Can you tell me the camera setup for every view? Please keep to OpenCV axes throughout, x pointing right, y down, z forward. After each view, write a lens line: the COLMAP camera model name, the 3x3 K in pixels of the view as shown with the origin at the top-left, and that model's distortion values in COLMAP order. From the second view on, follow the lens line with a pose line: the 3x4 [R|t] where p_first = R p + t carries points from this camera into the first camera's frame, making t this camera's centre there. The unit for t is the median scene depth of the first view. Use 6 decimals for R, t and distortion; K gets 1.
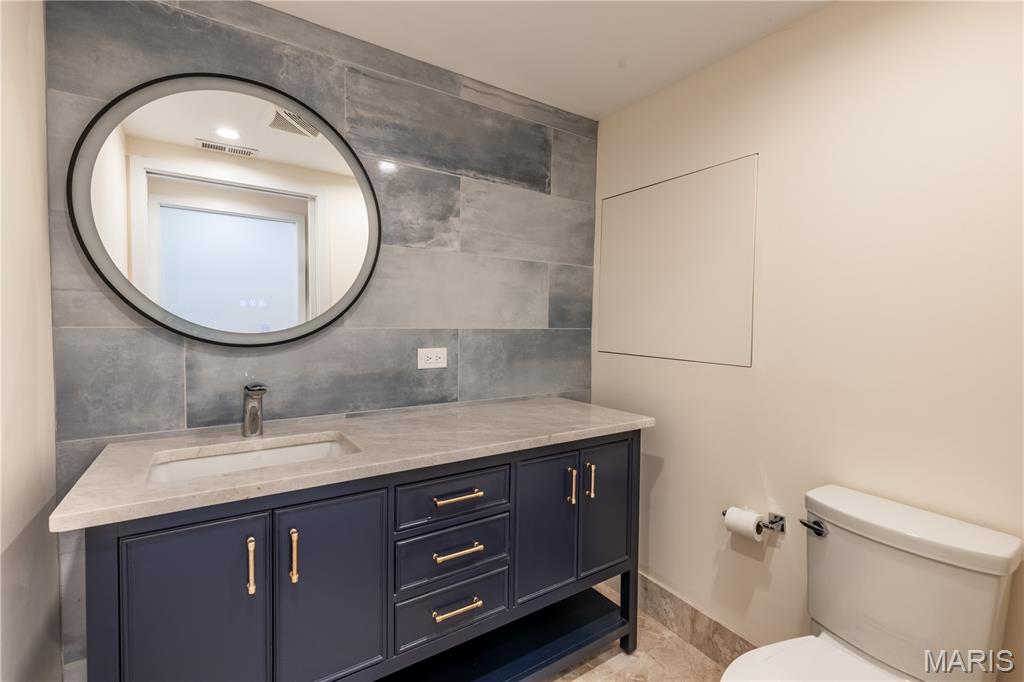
lens RADIAL K [[467.0, 0, 526.4], [0, 467.0, 344.1], [0, 0, 1]] dist [0.004200, -0.000370]
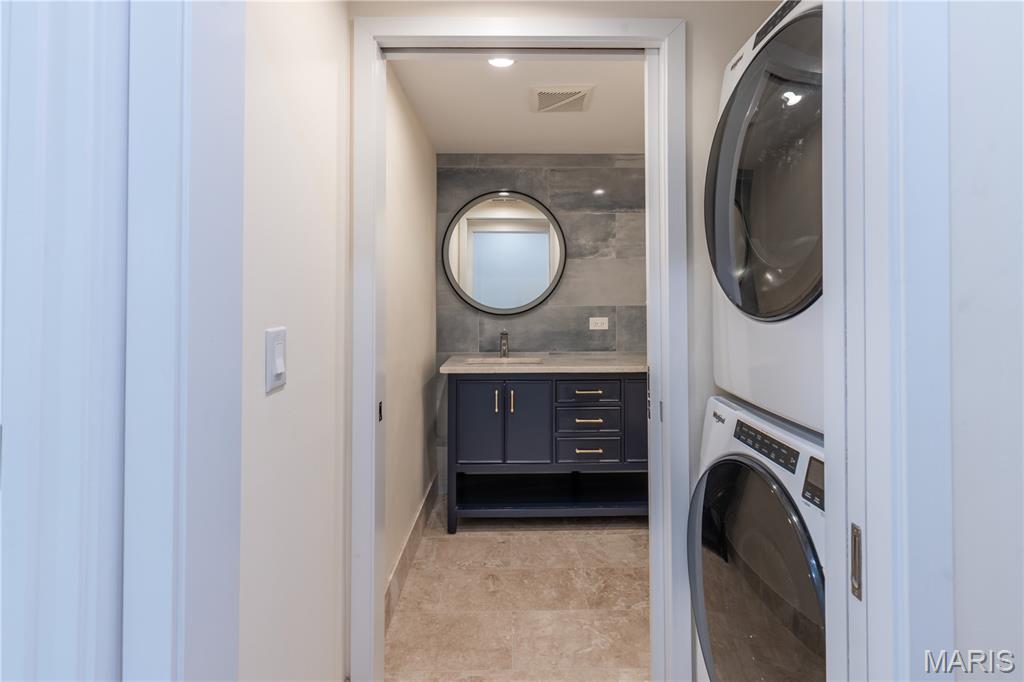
lens RADIAL K [[467.0, 0, 514.4], [0, 467.0, 299.2], [0, 0, 1]] dist [0.004200, -0.000370]
pose [[0.838224, -0.015072, -0.545117, 0.499403], [-0.011364, 0.998918, -0.045093, 0.023794], [0.545207, 0.043992, 0.837146, -0.616370]]
